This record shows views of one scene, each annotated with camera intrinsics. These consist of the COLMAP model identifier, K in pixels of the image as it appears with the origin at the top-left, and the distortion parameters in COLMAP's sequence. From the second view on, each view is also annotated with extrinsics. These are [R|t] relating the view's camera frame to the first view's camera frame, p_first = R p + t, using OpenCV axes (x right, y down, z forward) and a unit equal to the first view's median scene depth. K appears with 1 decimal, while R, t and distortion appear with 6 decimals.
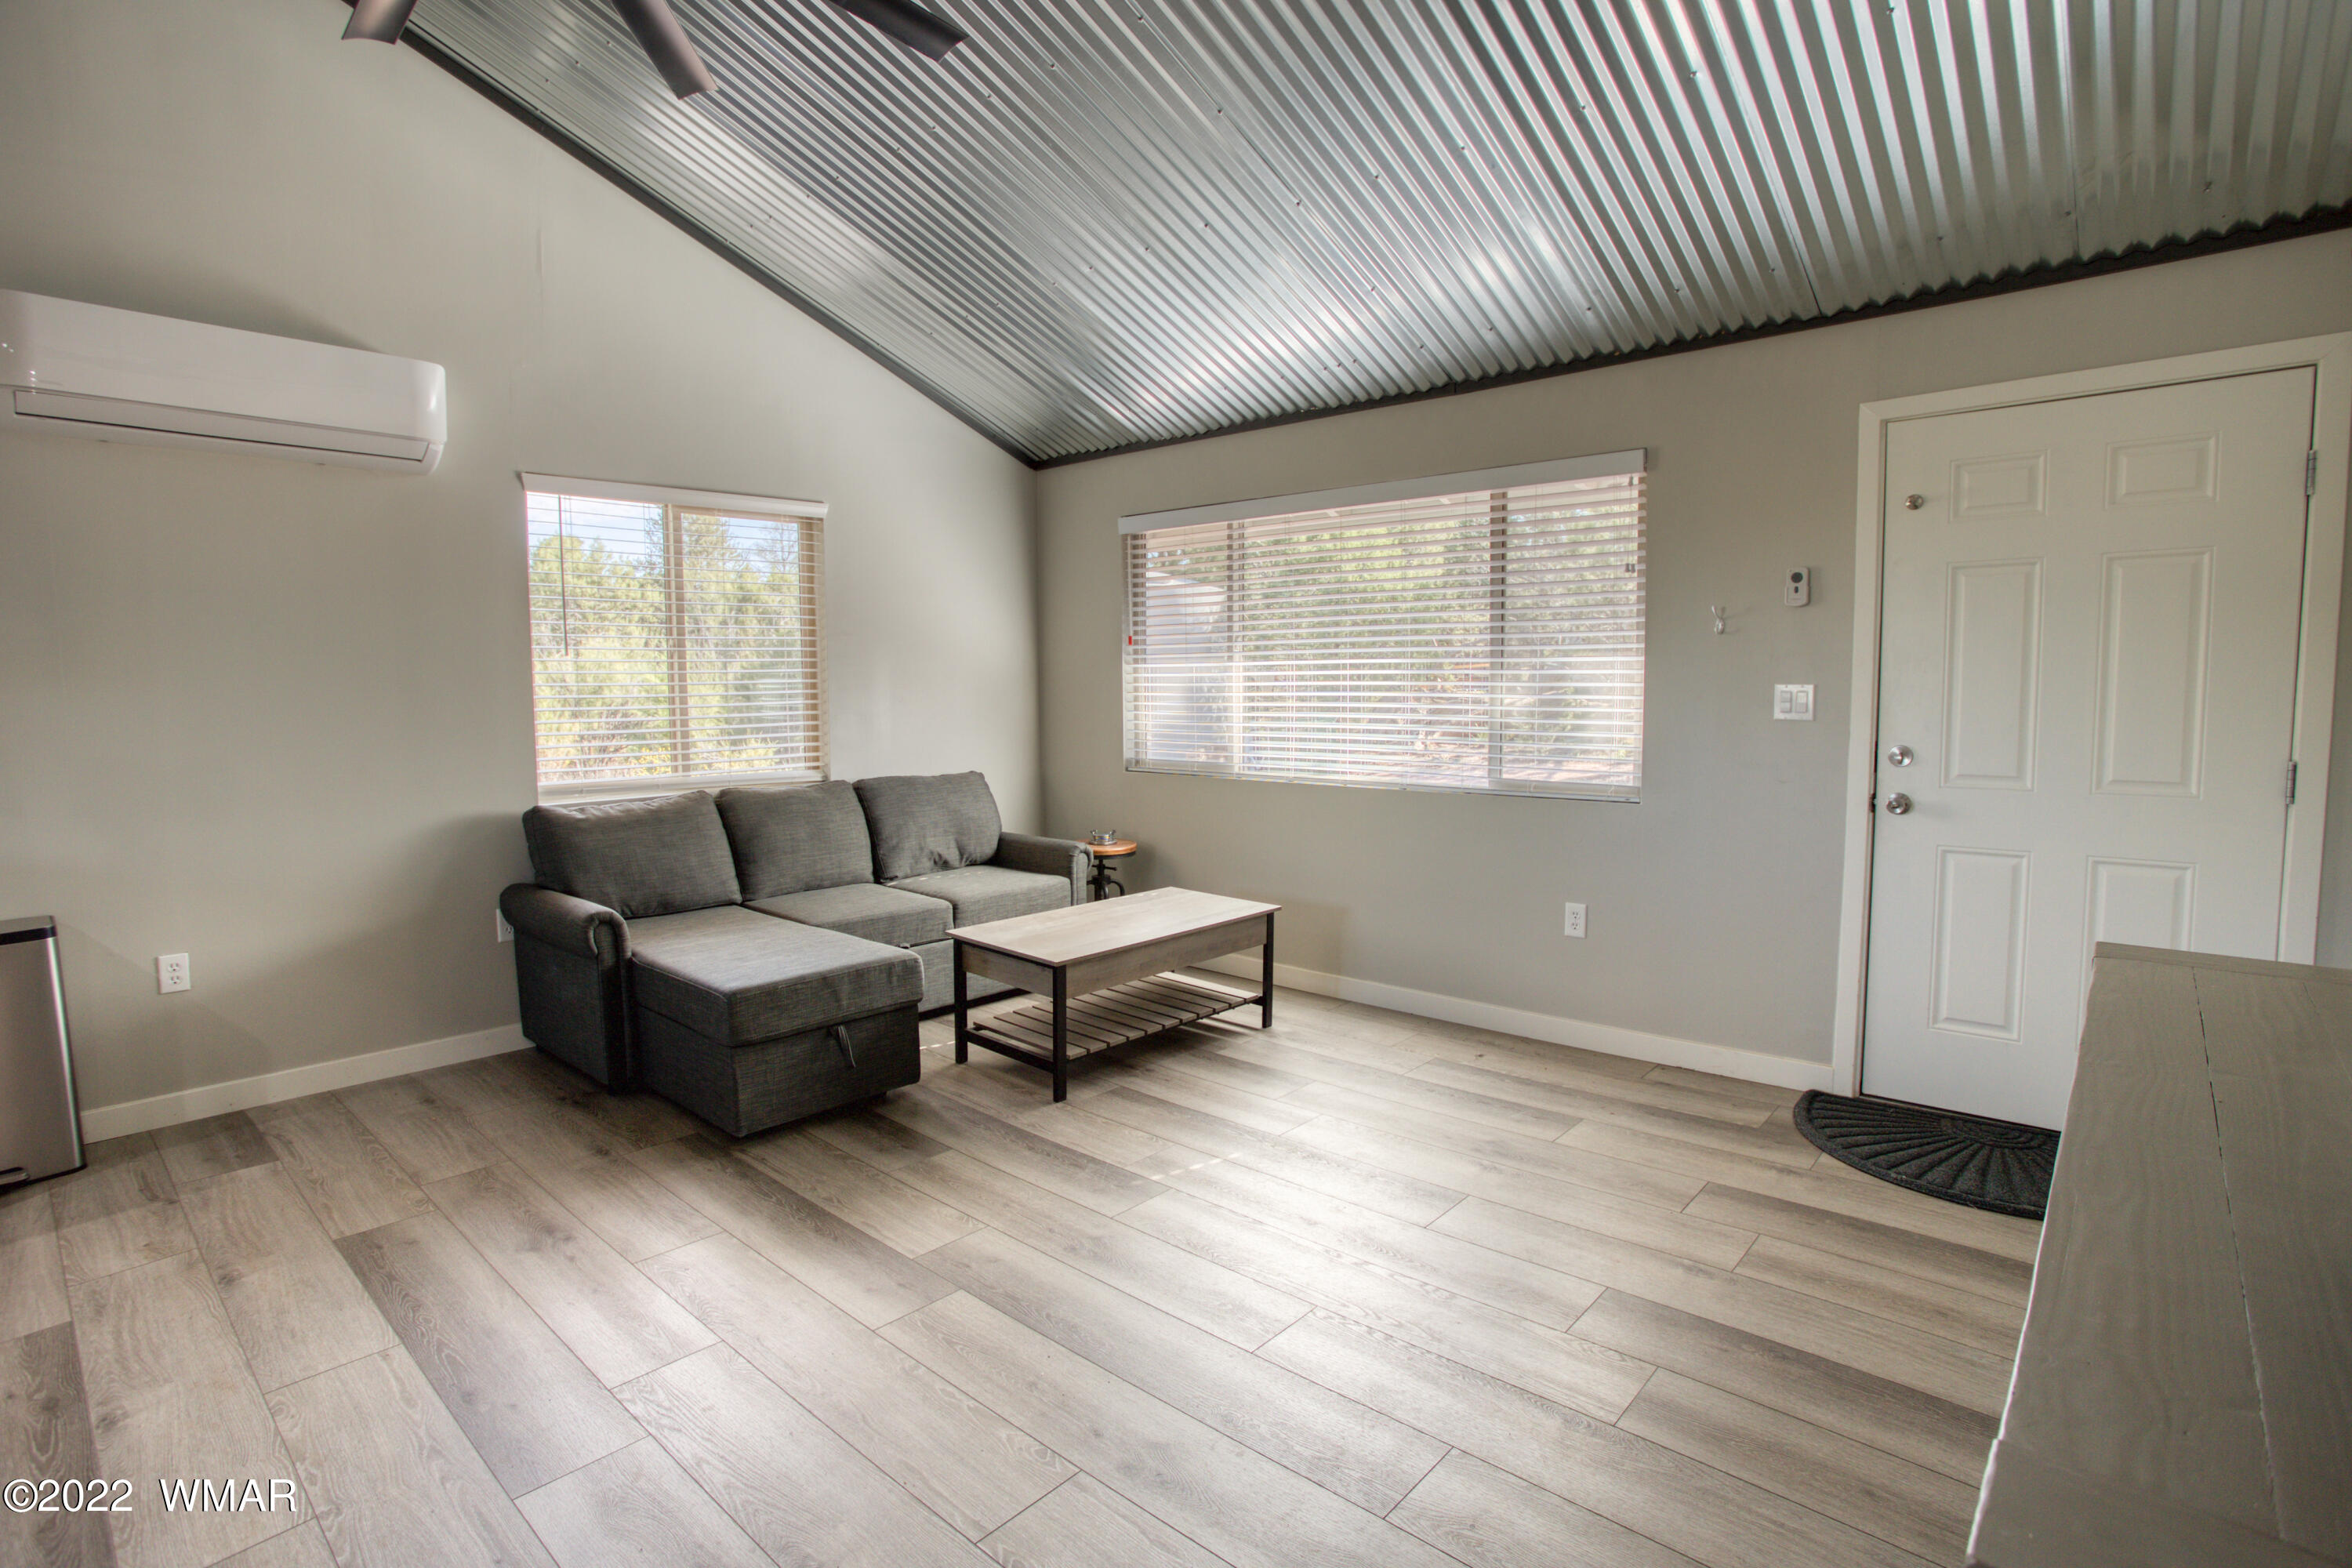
lens RADIAL K [[1142.2, 0, 1171.2], [0, 1142.2, 773.6], [0, 0, 1]] dist [-0.057457, 0.023827]
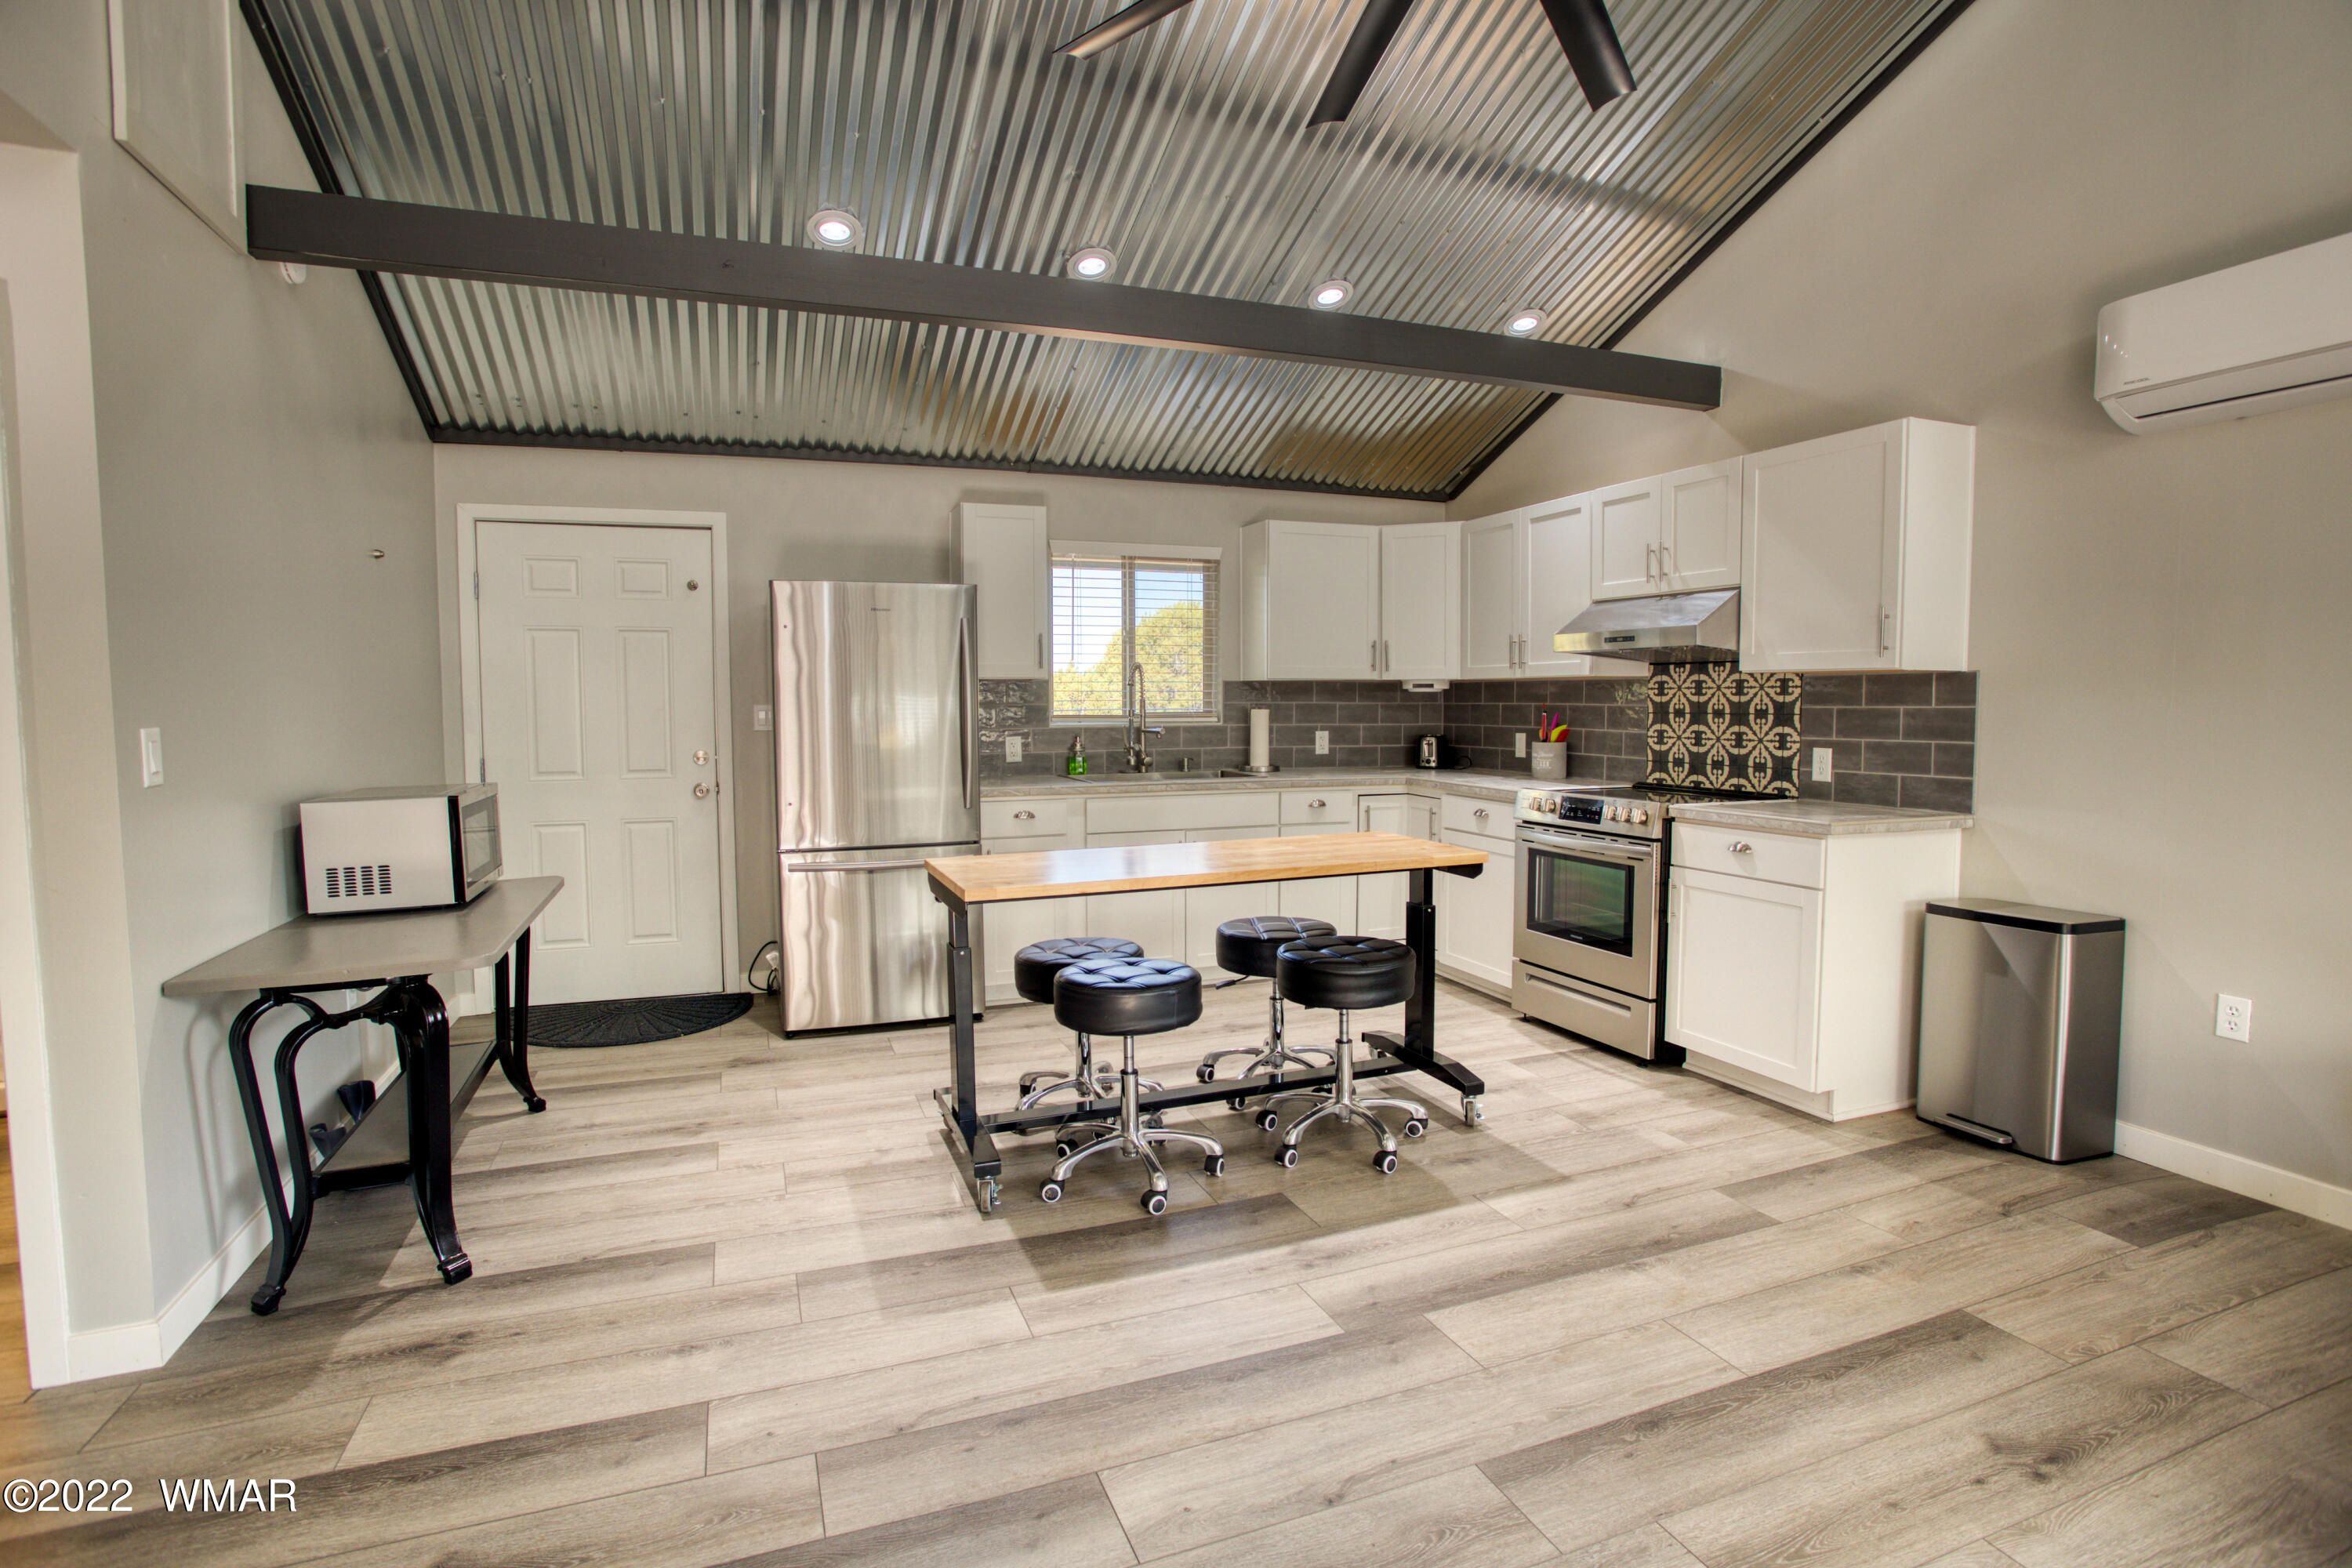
lens RADIAL K [[1142.2, 0, 1171.2], [0, 1142.2, 773.6], [0, 0, 1]] dist [-0.057457, 0.023827]
pose [[-0.452187, 0.073142, -0.888919, 0.230779], [-0.061313, 0.991725, 0.112791, -0.055956], [0.889813, 0.105505, -0.443961, 0.588580]]
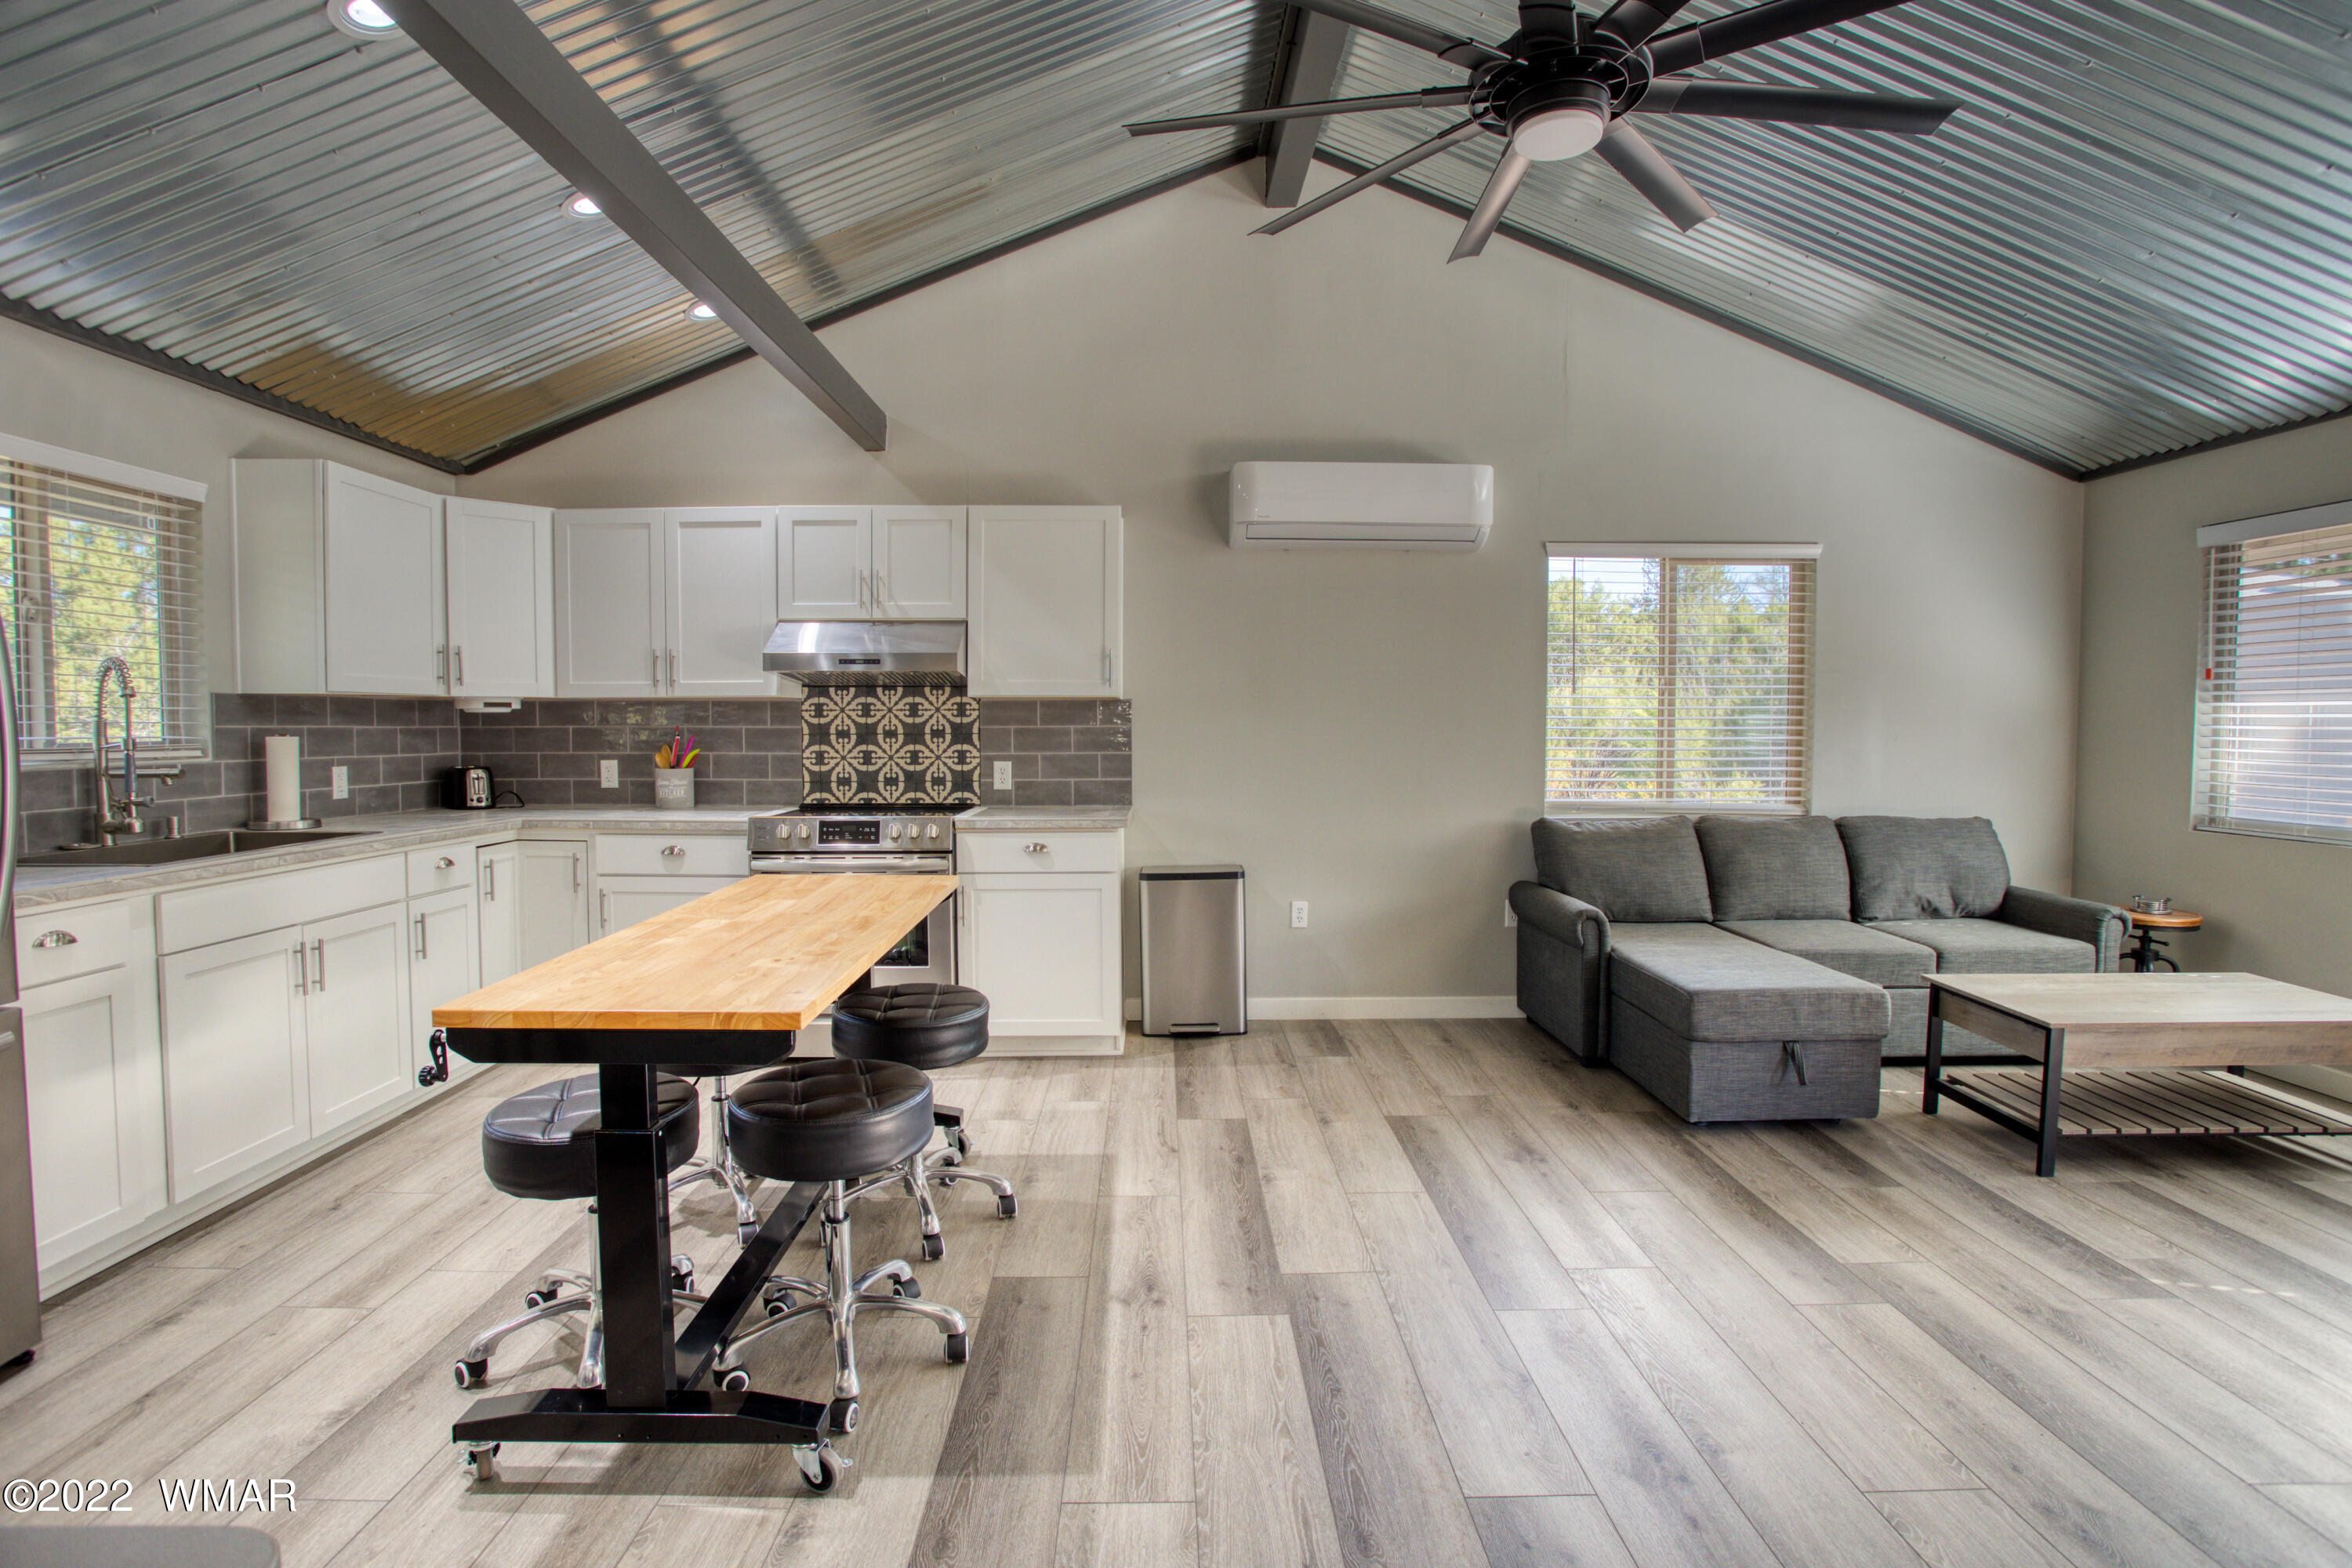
lens RADIAL K [[1170.8, 0, 1148.8], [0, 1170.8, 770.5], [0, 0, 1]] dist [-0.058964, 0.022205]
pose [[0.671931, 0.042574, -0.739389, 0.078162], [-0.066983, 0.997748, -0.003421, 0.011705], [0.737578, 0.051825, 0.673270, -0.167466]]
